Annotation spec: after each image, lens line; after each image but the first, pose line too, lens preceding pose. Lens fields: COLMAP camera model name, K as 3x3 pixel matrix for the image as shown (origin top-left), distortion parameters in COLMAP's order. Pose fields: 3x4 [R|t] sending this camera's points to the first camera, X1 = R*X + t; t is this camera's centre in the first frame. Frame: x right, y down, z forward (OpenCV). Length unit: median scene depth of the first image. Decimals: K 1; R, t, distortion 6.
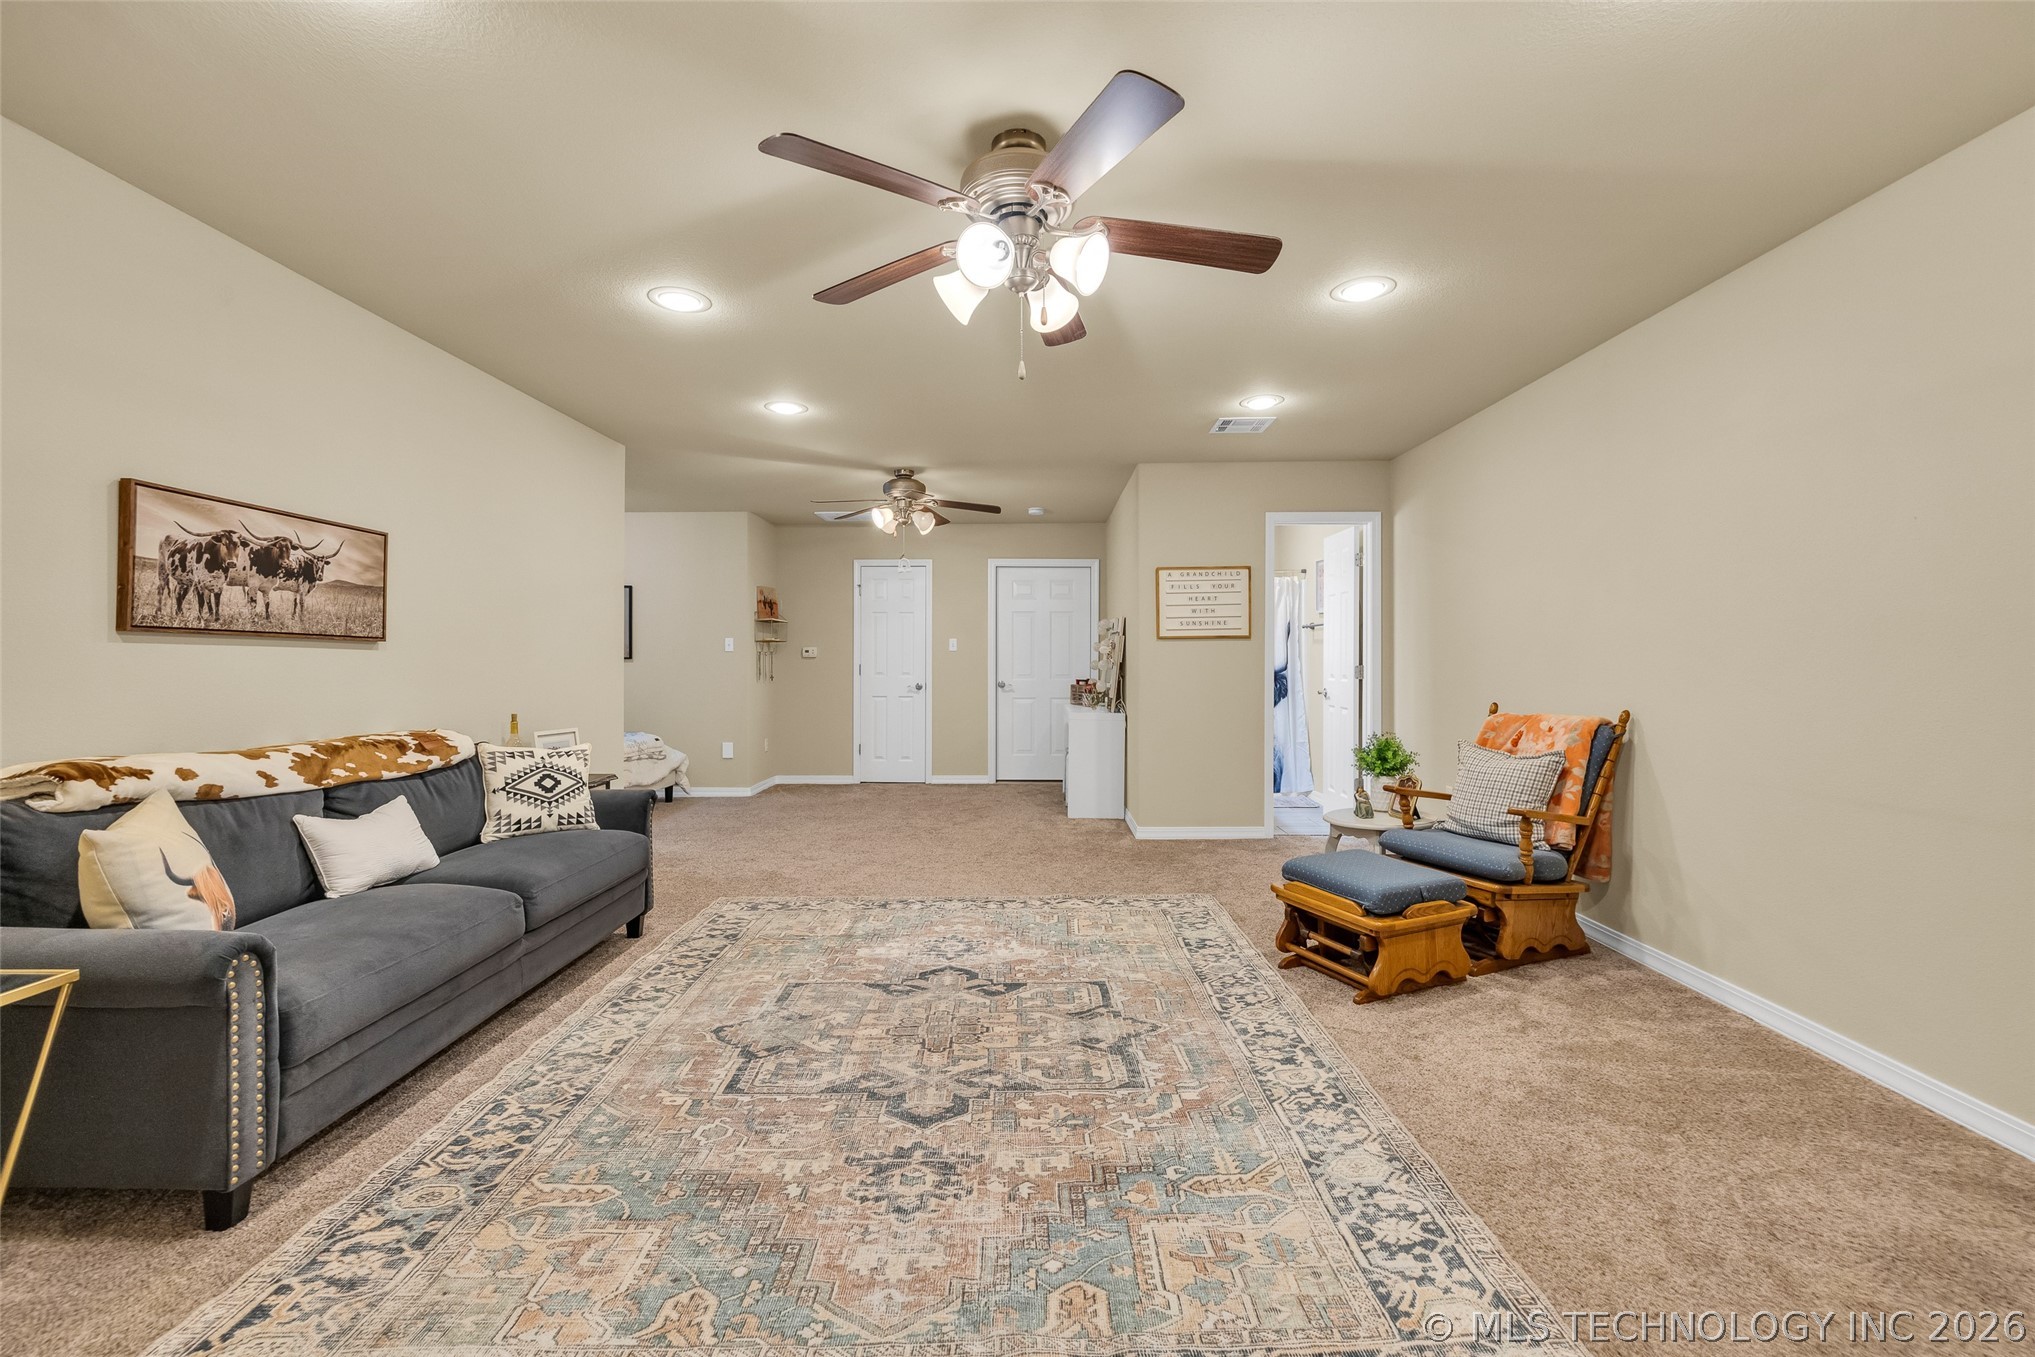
lens RADIAL K [[866.9, 0, 1019.0], [0, 866.9, 671.5], [0, 0, 1]] dist [0.003879, 0.000407]
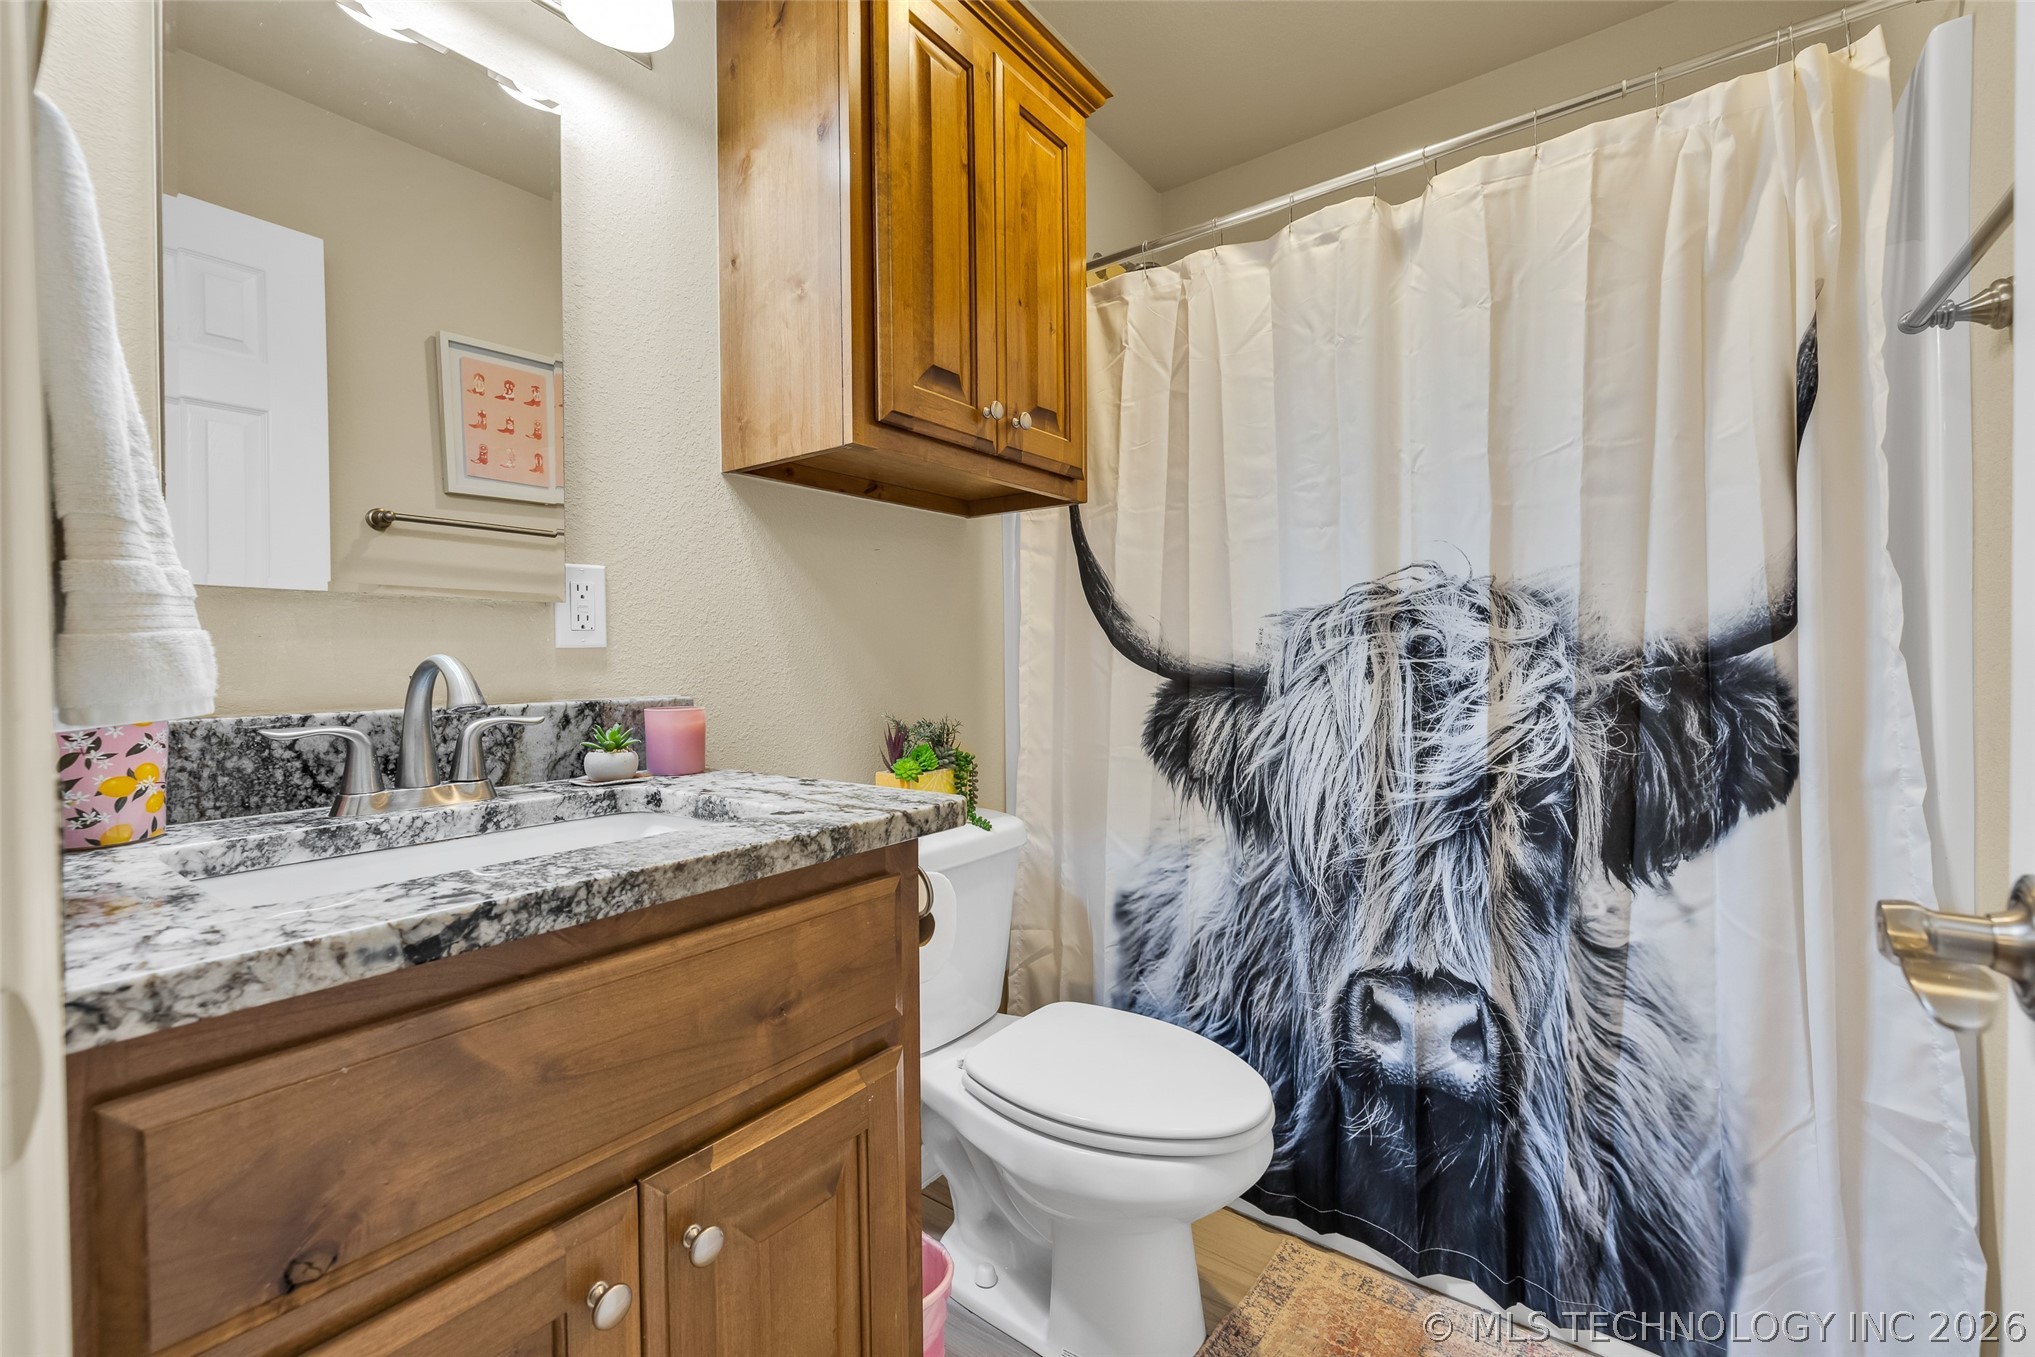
lens RADIAL K [[866.9, 0, 1013.6], [0, 866.9, 668.3], [0, 0, 1]] dist [0.003879, 0.000407]
pose [[0.803711, -0.006938, -0.594979, 0.289096], [0.011331, 0.999929, 0.003645, 0.001738], [0.594912, -0.009671, 0.803733, 0.781383]]
